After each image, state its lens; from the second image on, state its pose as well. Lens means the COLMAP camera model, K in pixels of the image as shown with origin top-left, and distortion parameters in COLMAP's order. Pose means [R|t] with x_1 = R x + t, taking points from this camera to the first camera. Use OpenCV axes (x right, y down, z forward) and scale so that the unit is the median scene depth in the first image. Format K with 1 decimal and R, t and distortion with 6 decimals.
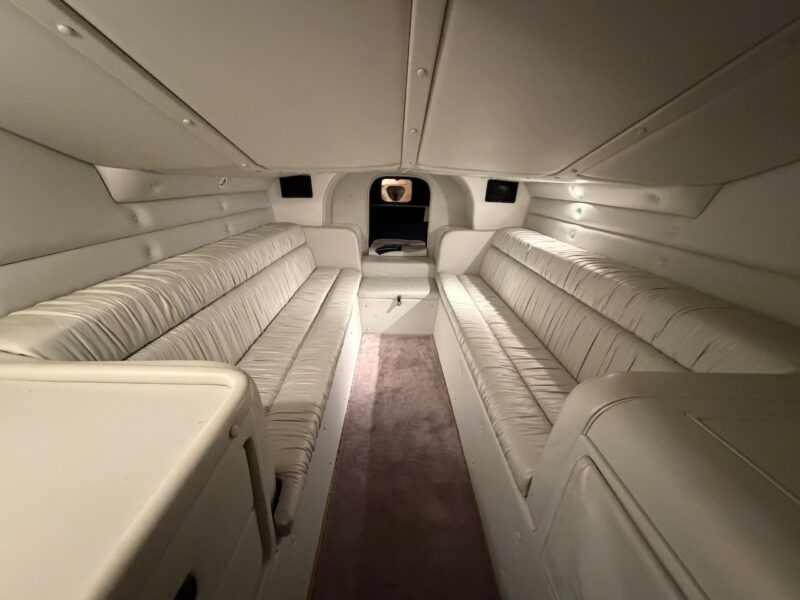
lens RADIAL K [[318.8, 0, 397.1], [0, 318.8, 299.2], [0, 0, 1]] dist [-0.002368, 0.001083]
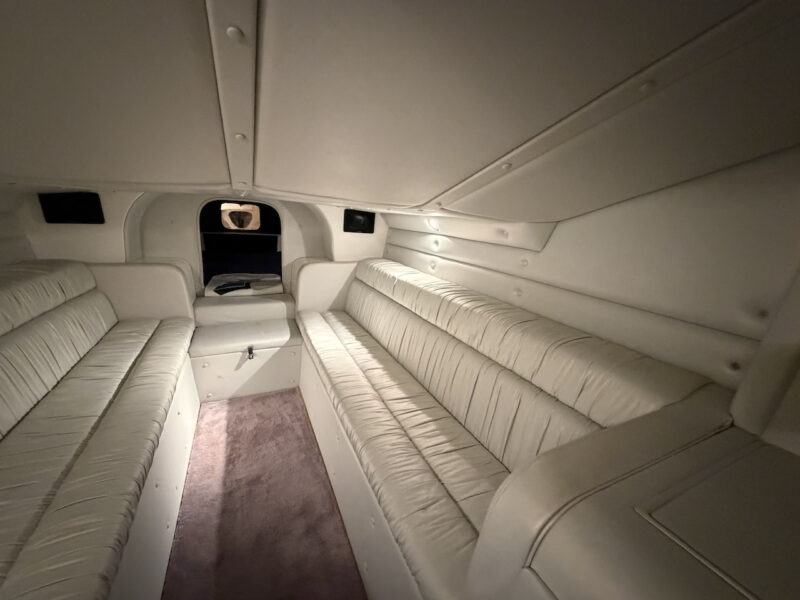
lens RADIAL K [[318.8, 0, 398.3], [0, 318.8, 299.2], [0, 0, 1]] dist [-0.002368, 0.001083]
pose [[0.906871, -0.077456, 0.414228, 0.032654], [0.110277, 0.992329, -0.055876, -0.066953], [-0.406722, 0.096352, 0.908456, 0.174798]]
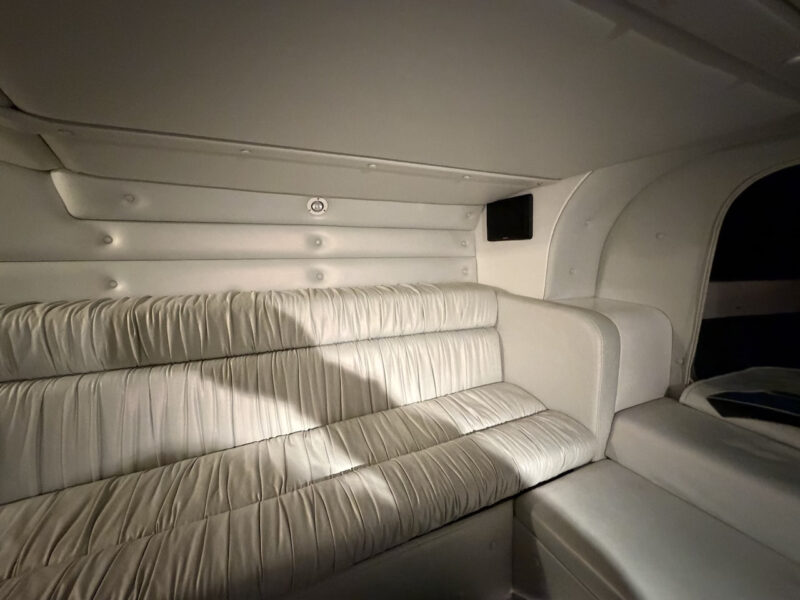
lens RADIAL K [[318.8, 0, 404.1], [0, 318.8, 294.3], [0, 0, 1]] dist [-0.002368, 0.001083]
pose [[0.392748, 0.098734, -0.914331, 0.165077], [-0.313558, 0.949023, -0.032208, -0.269373], [0.864541, 0.299345, 0.403686, 1.100570]]
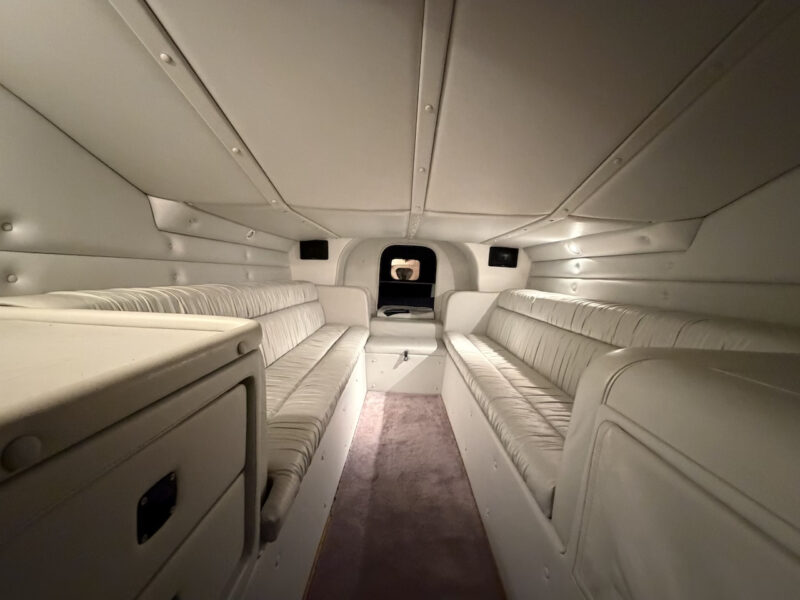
lens RADIAL K [[318.8, 0, 396.7], [0, 318.8, 299.6], [0, 0, 1]] dist [-0.002368, 0.001083]
pose [[0.999437, 0.020288, -0.026708, -0.000286], [-0.026853, 0.961144, -0.274738, 0.168674], [0.020096, 0.275301, 0.961148, -0.000408]]
